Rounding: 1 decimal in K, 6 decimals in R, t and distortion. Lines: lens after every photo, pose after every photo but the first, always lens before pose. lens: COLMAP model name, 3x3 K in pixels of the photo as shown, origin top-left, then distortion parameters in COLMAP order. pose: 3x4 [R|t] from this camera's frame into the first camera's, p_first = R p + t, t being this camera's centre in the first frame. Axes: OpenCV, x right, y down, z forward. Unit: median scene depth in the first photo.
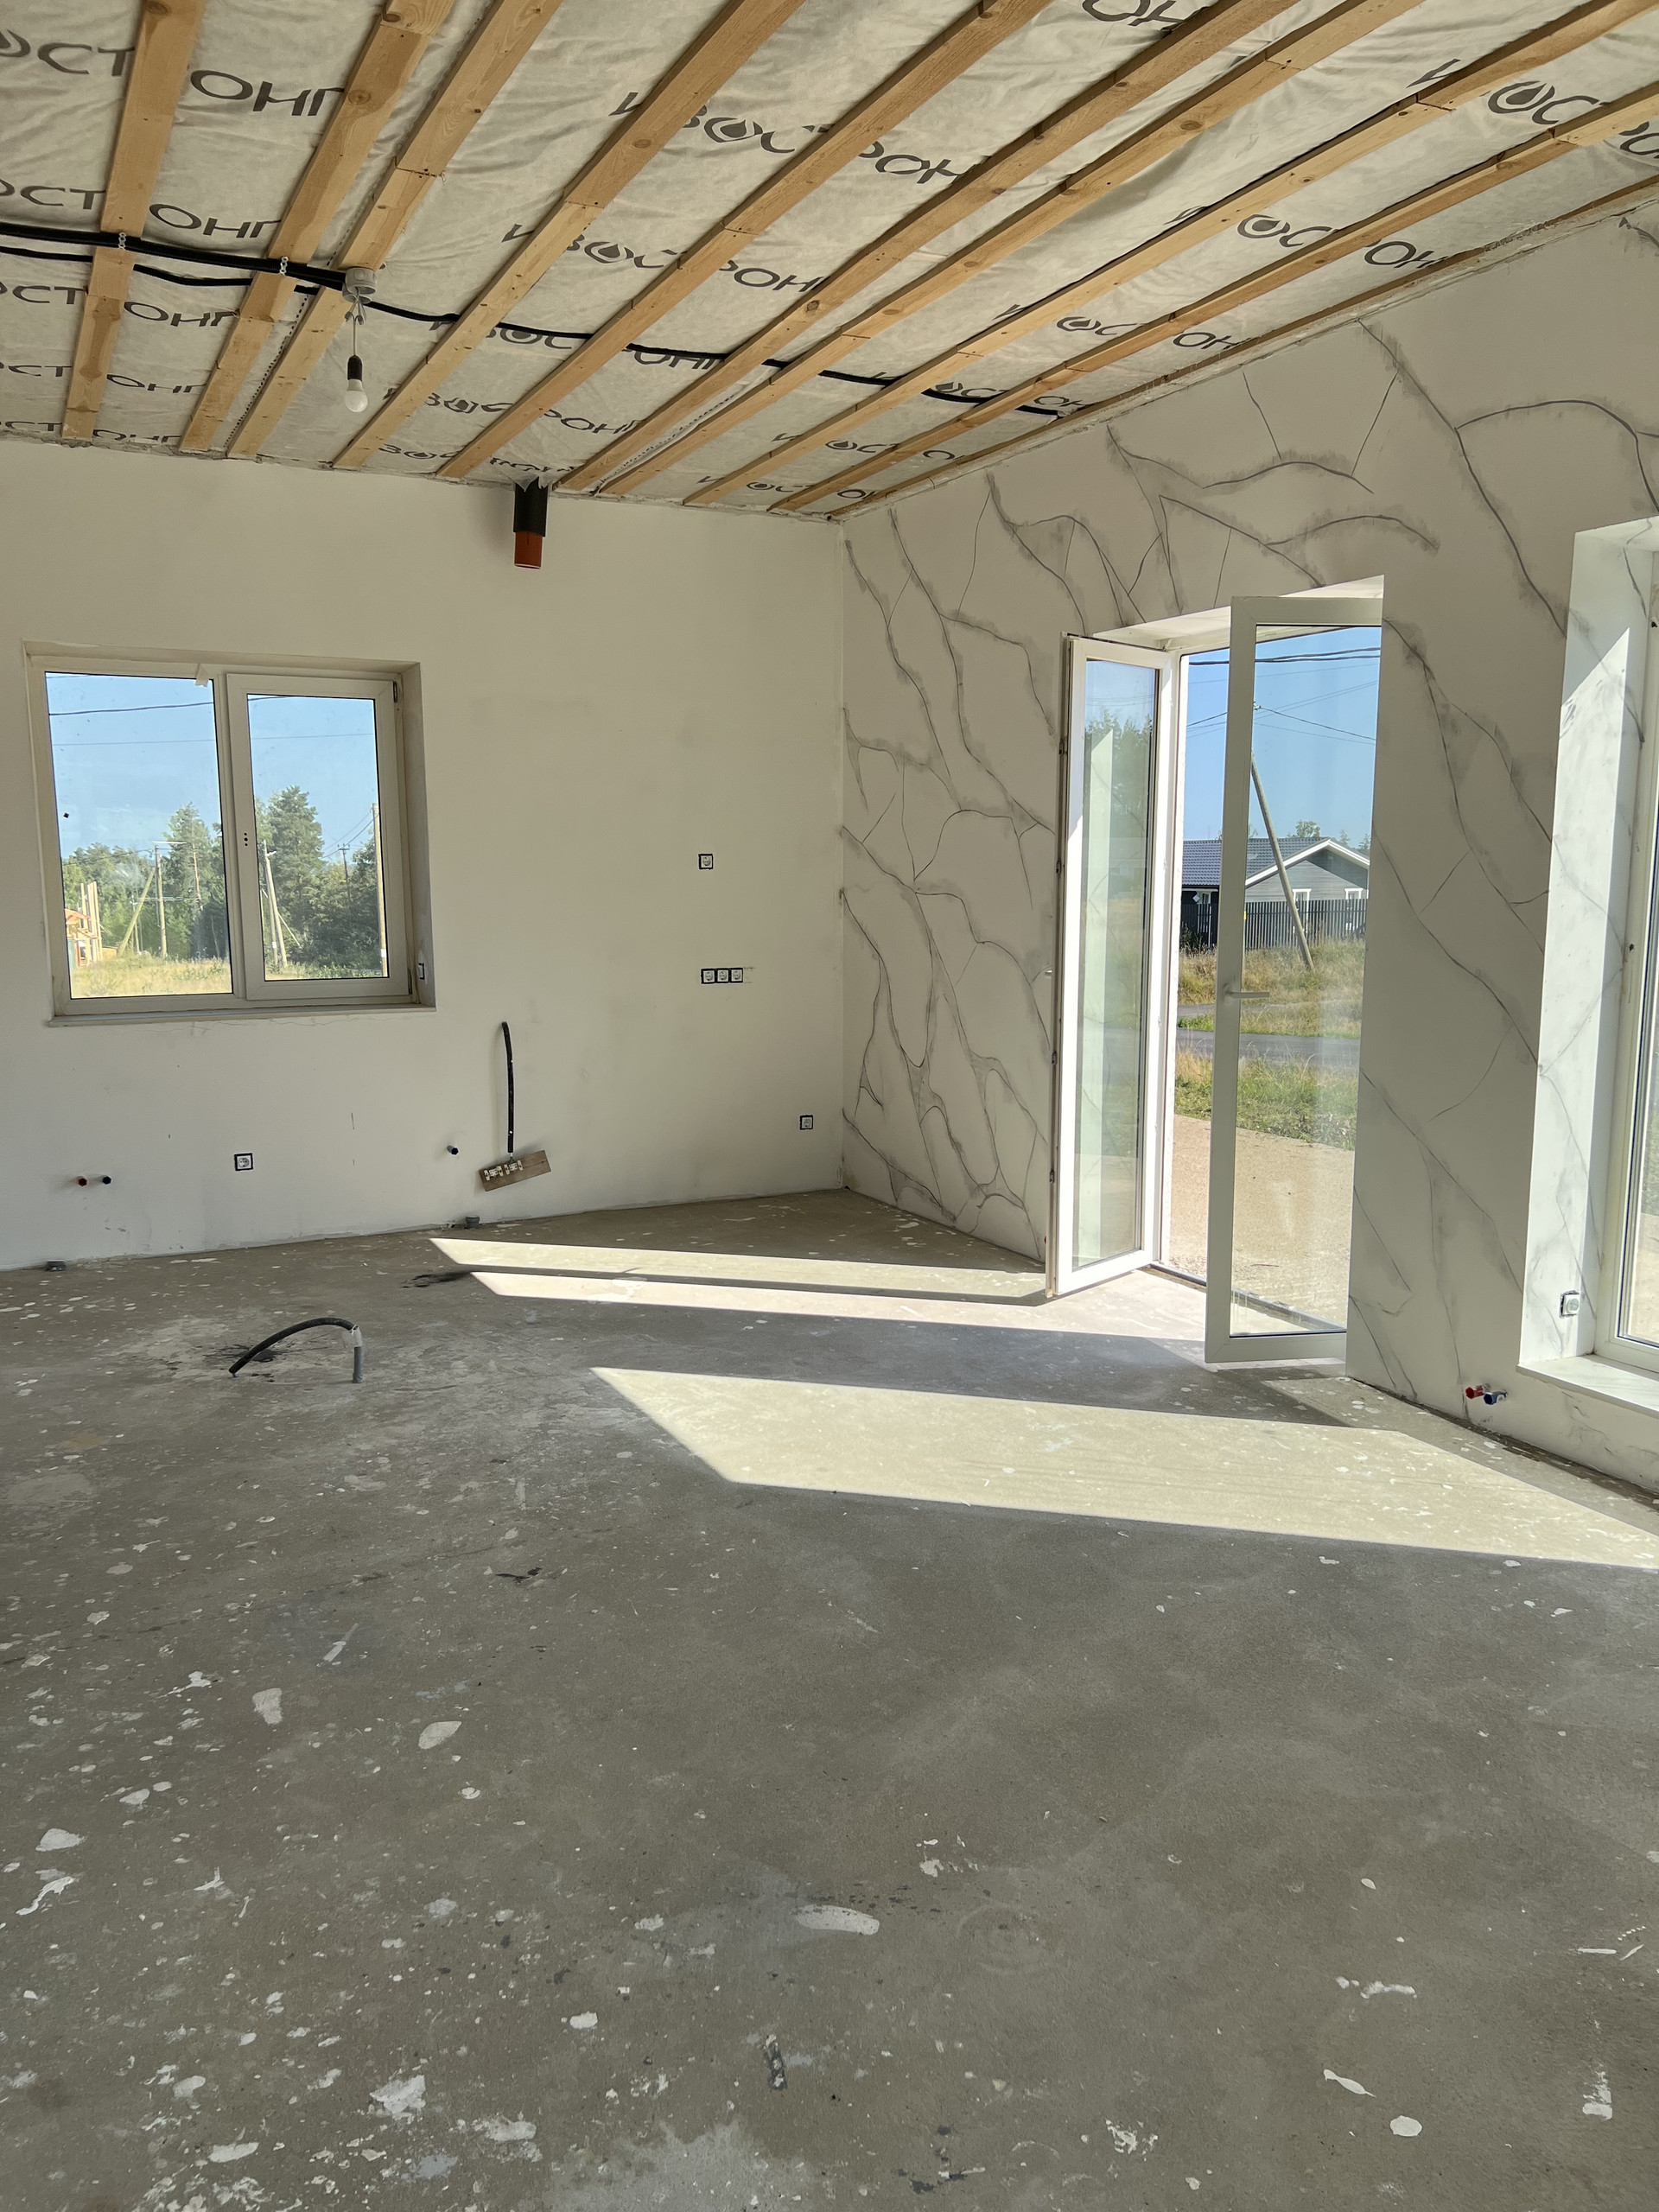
lens RADIAL K [[1666.1, 0, 832.5], [0, 1666.1, 1125.6], [0, 0, 1]] dist [0.051370, -0.060313]
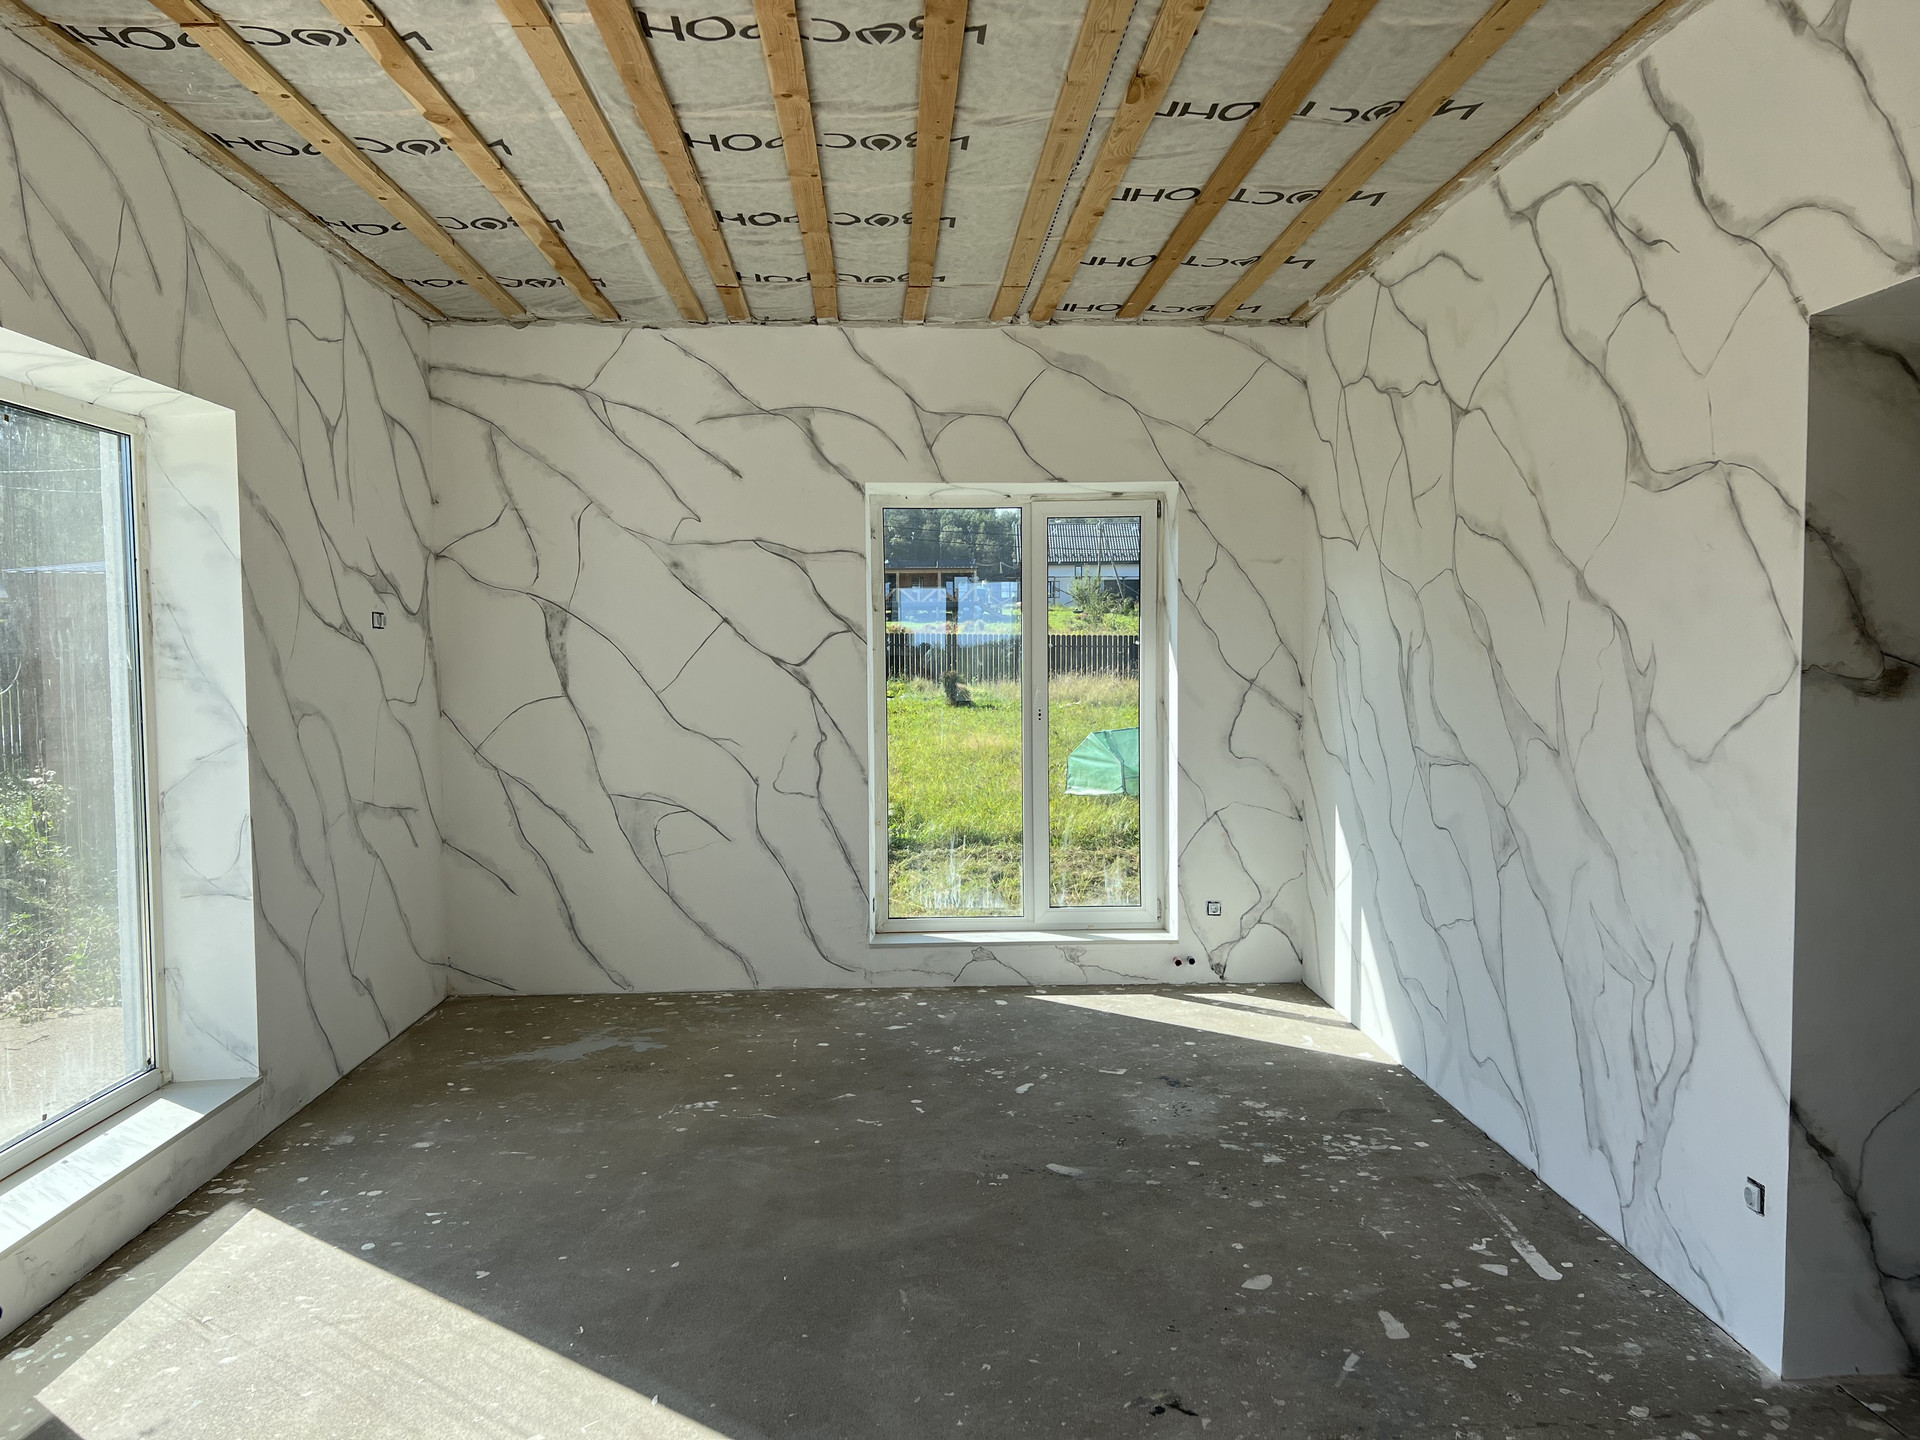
lens RADIAL K [[1446.2, 0, 953.4], [0, 1446.2, 734.8], [0, 0, 1]] dist [0.051370, -0.060313]
pose [[-0.907354, -0.017336, 0.420011, -0.329933], [0.073554, 0.977188, 0.199232, -0.221663], [-0.413883, 0.211667, -0.885380, 1.358046]]
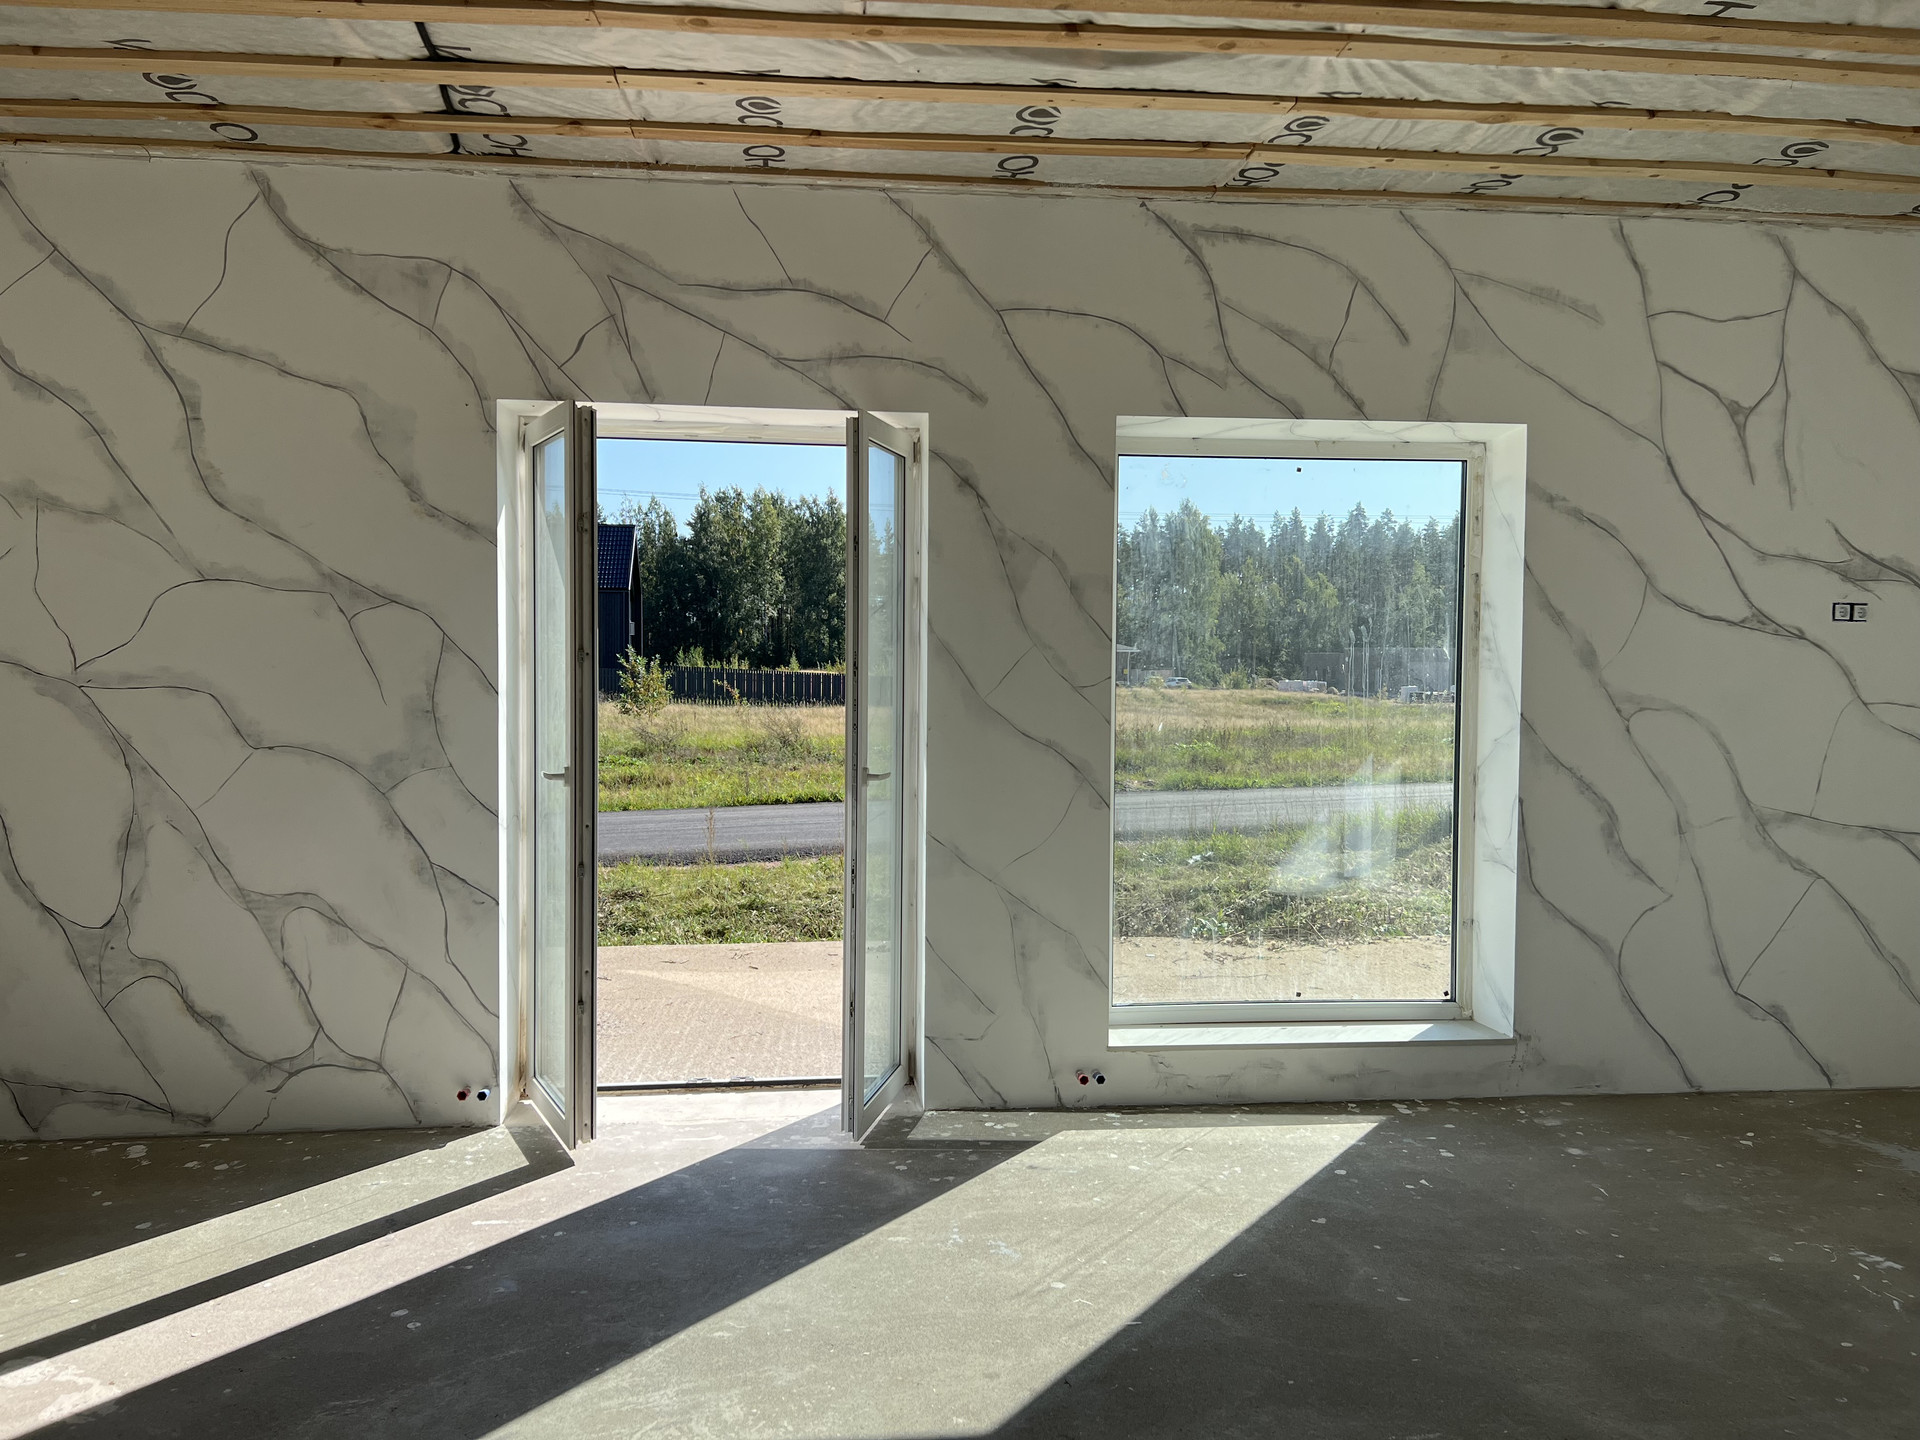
lens RADIAL K [[1446.2, 0, 956.5], [0, 1446.2, 709.6], [0, 0, 1]] dist [0.051370, -0.060313]
pose [[0.349124, -0.036707, 0.936357, -0.636882], [0.138285, 0.990310, -0.012738, -0.109173], [-0.926817, 0.133932, 0.350817, 0.670593]]
